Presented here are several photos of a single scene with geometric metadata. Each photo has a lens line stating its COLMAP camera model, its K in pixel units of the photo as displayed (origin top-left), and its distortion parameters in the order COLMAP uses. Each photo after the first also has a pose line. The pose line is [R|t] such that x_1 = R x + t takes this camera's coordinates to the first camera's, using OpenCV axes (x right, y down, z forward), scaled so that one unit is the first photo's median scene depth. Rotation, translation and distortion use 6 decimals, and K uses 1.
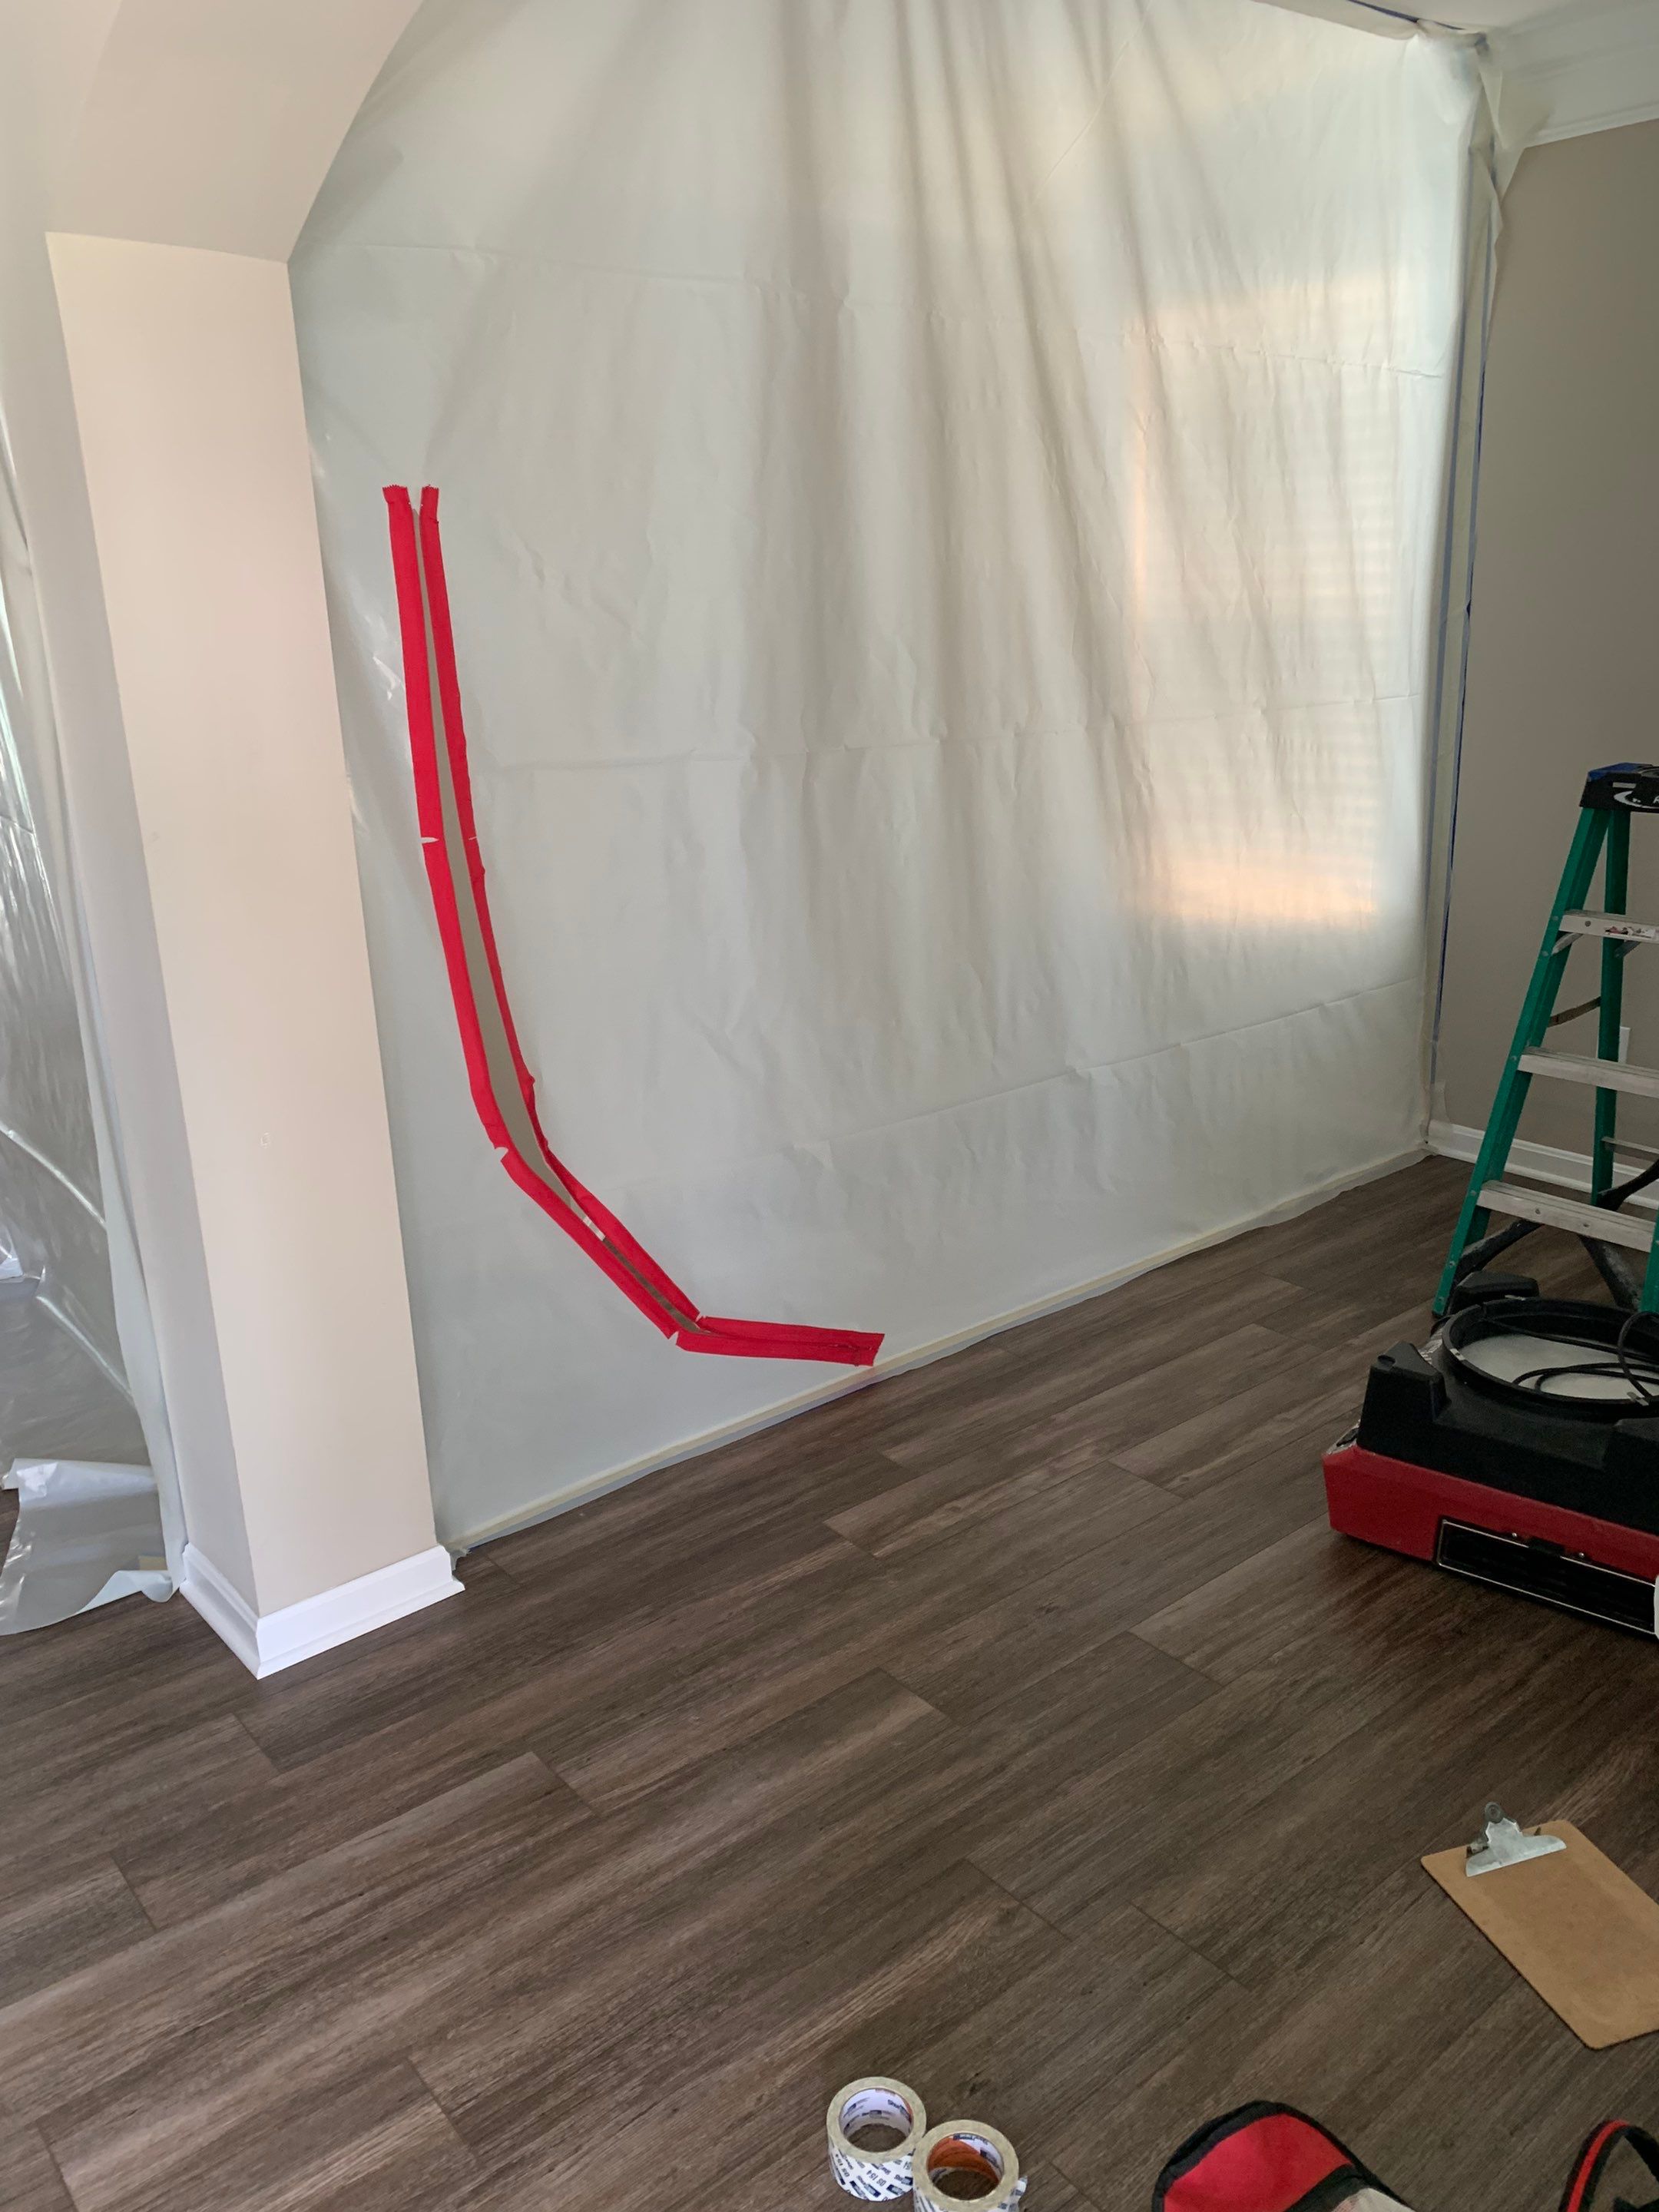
lens RADIAL K [[1702.9, 0, 821.8], [0, 1702.9, 1109.5], [0, 0, 1]] dist [-0.003494, -0.022528]
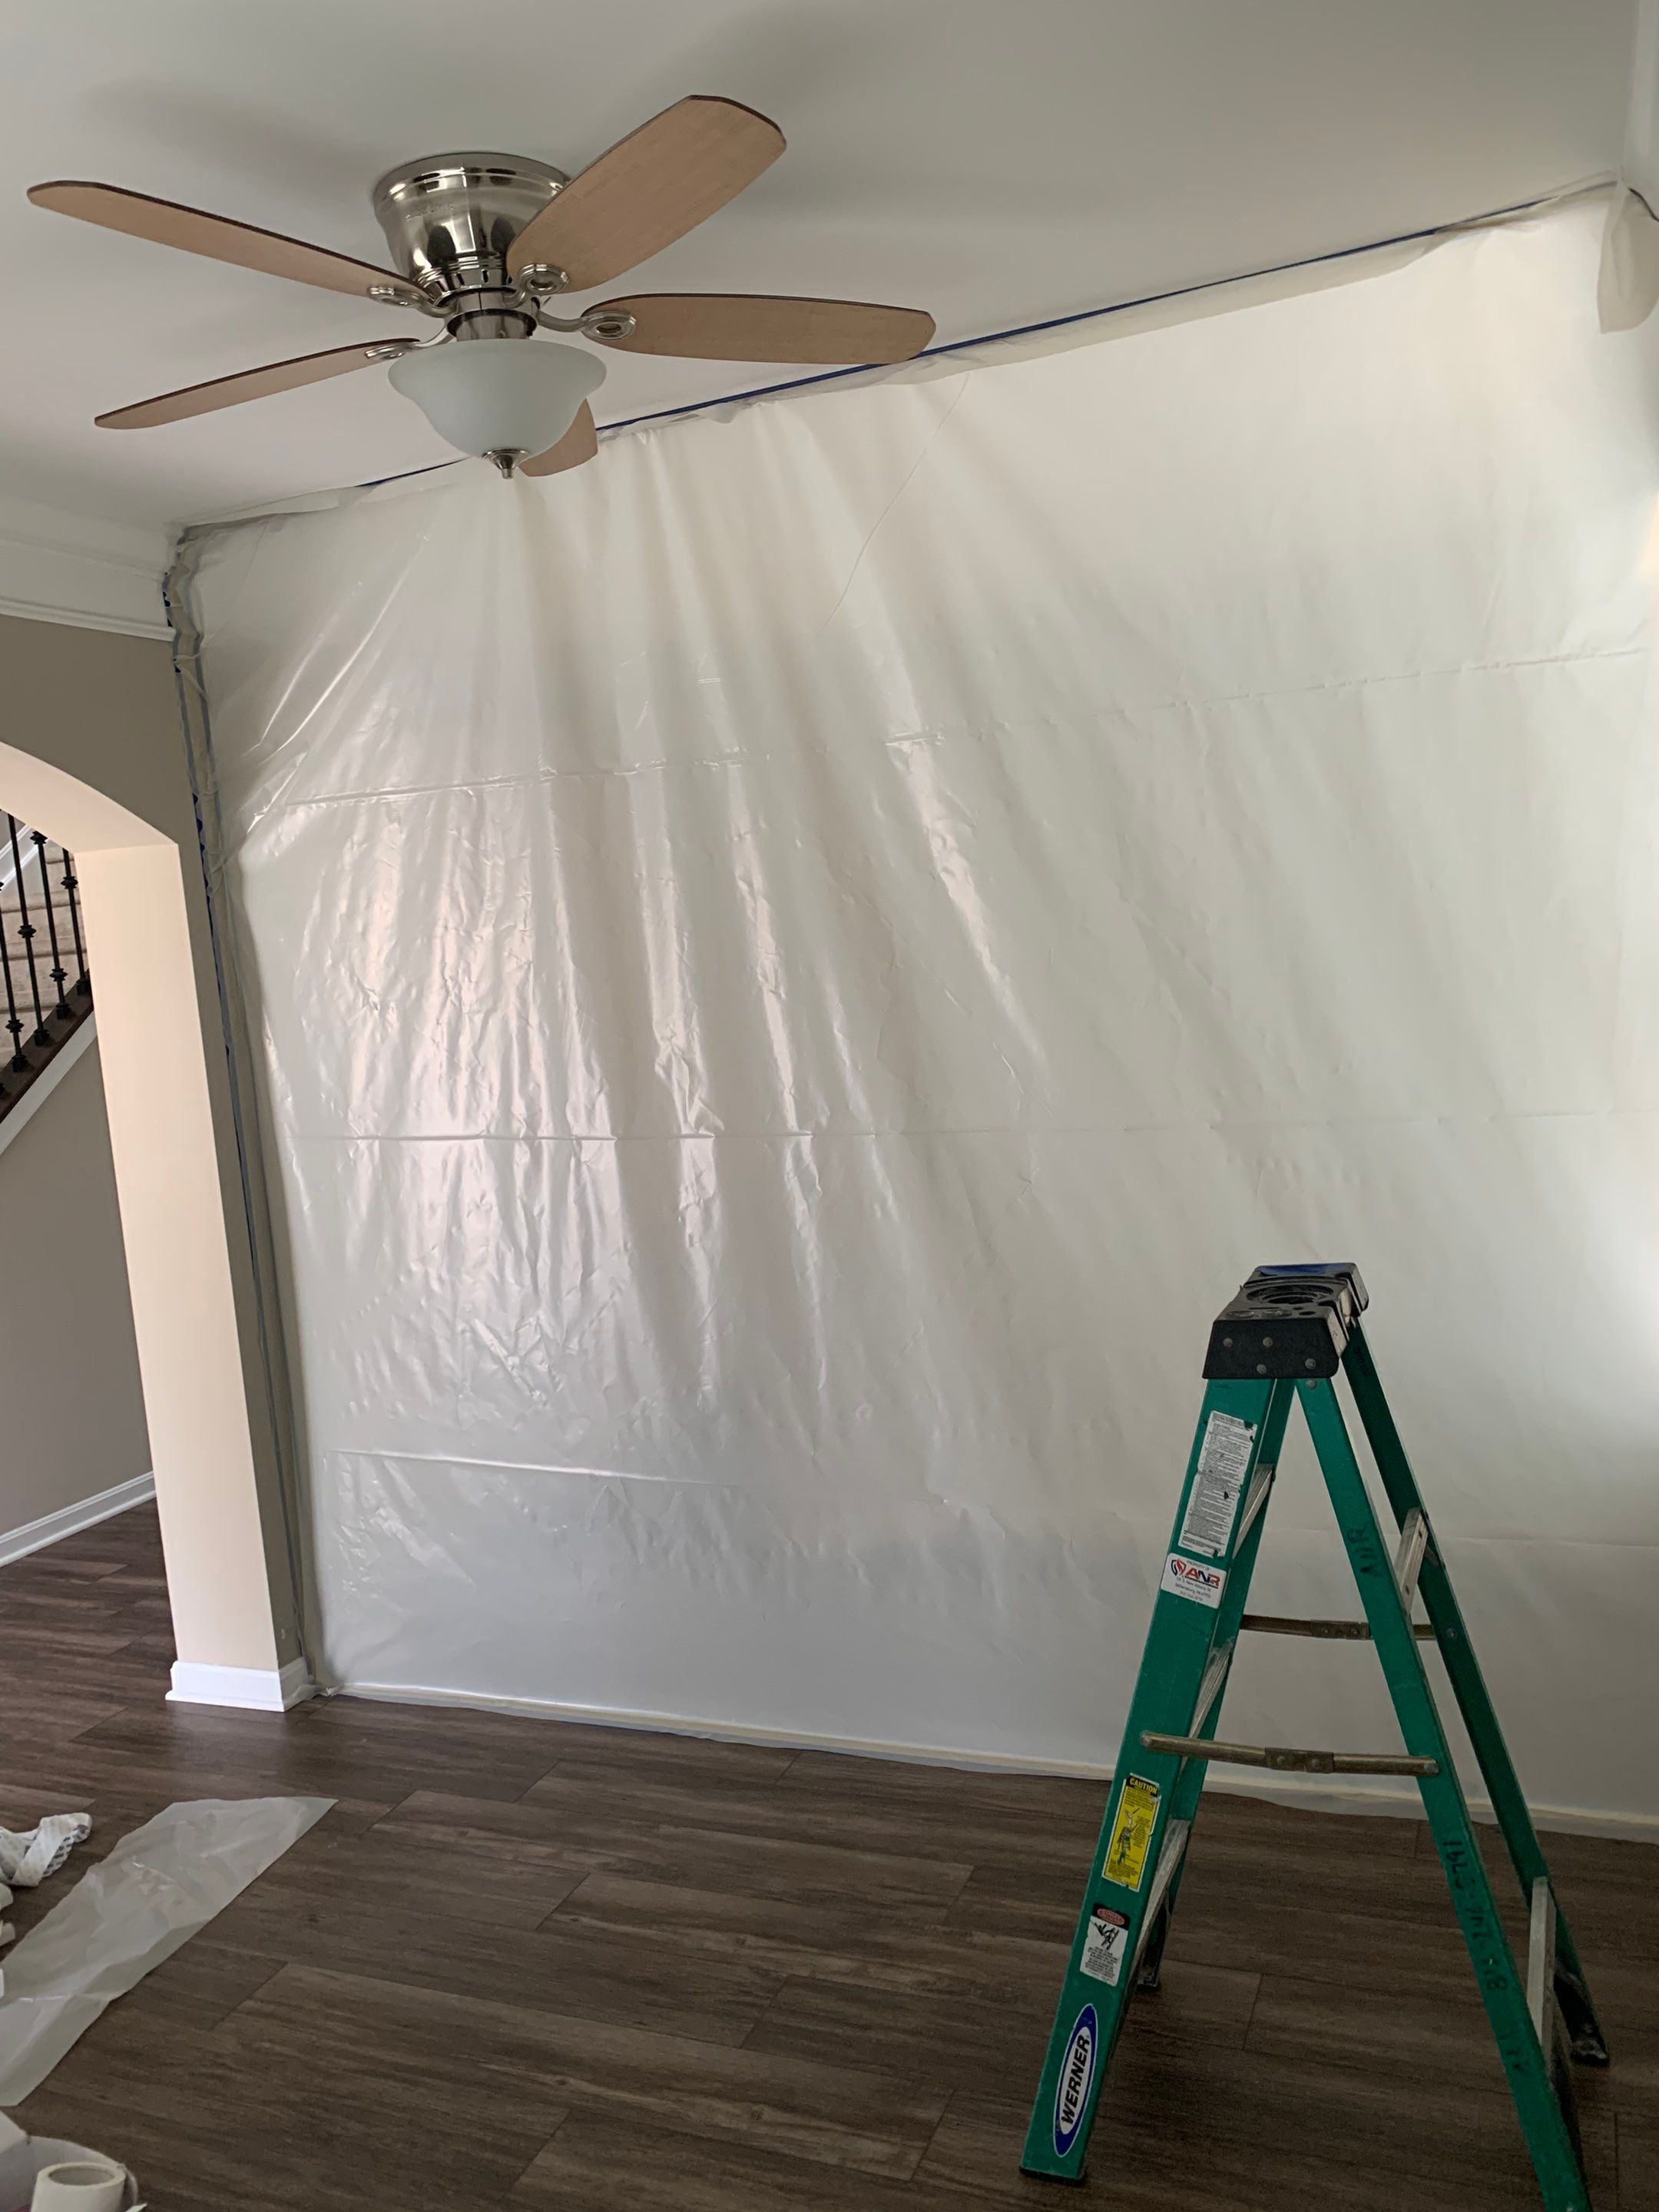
lens RADIAL K [[1702.9, 0, 825.9], [0, 1702.9, 1097.2], [0, 0, 1]] dist [-0.003494, -0.022528]
pose [[0.480327, 0.077316, -0.873675, 1.056342], [-0.198295, 0.979889, -0.022304, -0.237591], [0.854380, 0.183959, 0.485999, 0.559680]]
